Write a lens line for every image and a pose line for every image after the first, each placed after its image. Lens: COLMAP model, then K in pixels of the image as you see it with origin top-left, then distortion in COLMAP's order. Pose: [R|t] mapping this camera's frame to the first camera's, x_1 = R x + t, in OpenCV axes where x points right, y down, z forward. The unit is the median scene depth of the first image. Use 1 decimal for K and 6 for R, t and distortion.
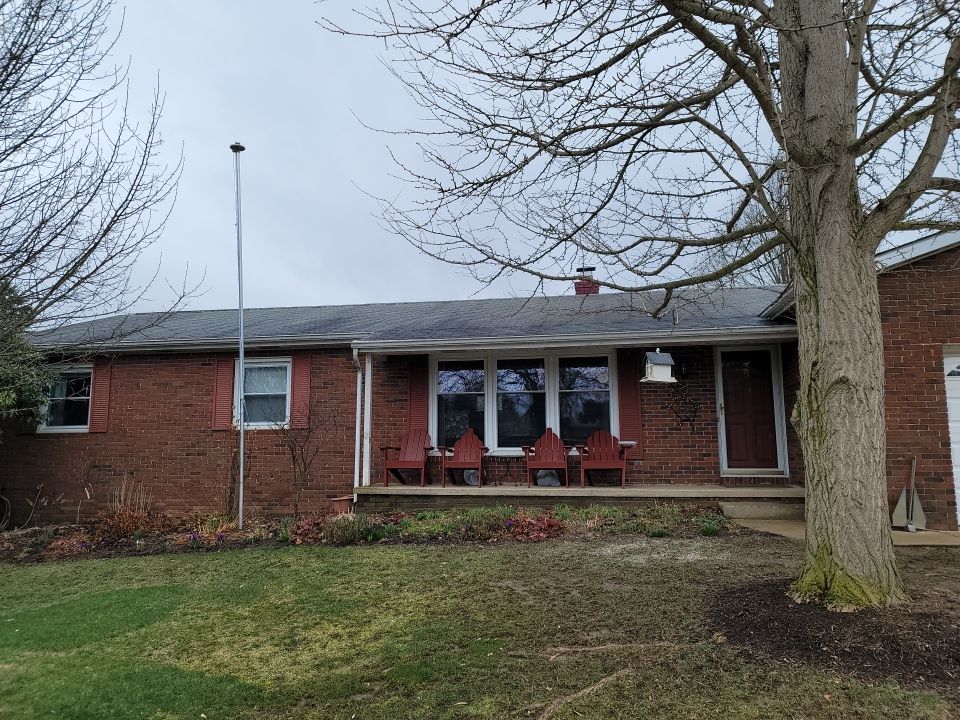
lens RADIAL K [[703.6, 0, 480.0], [0, 703.6, 360.0], [0, 0, 1]] dist [0.071970, -0.059961]
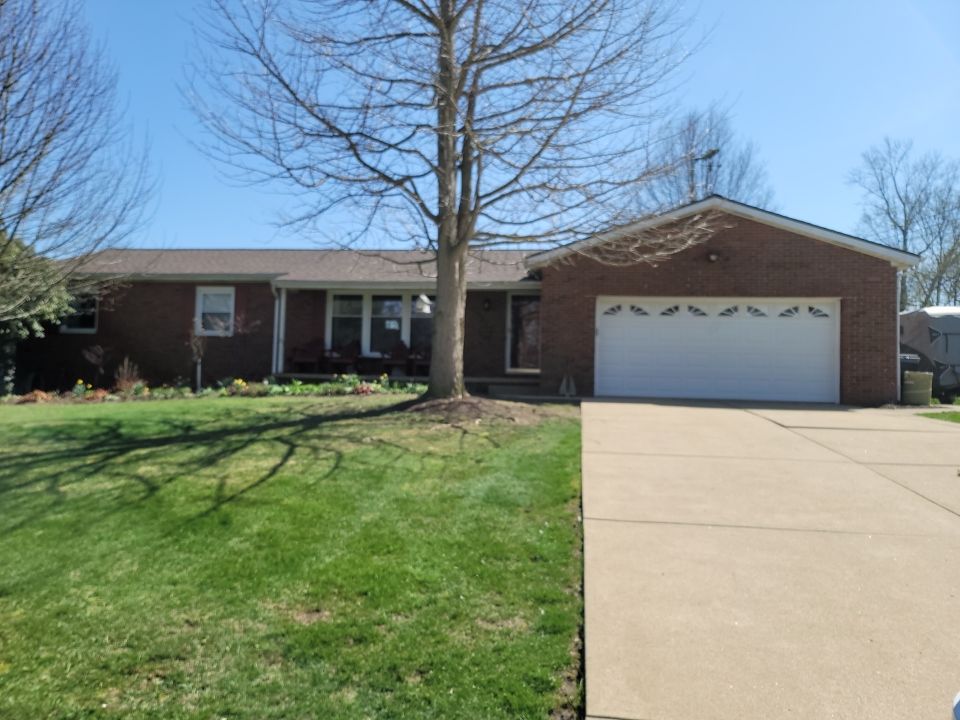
lens RADIAL K [[703.6, 0, 480.0], [0, 703.6, 360.0], [0, 0, 1]] dist [0.071970, -0.059961]
pose [[0.998410, 0.034497, 0.044577, 0.212864], [-0.038565, 0.994837, 0.093876, -0.013522], [-0.041108, -0.095446, 0.994585, -0.586269]]
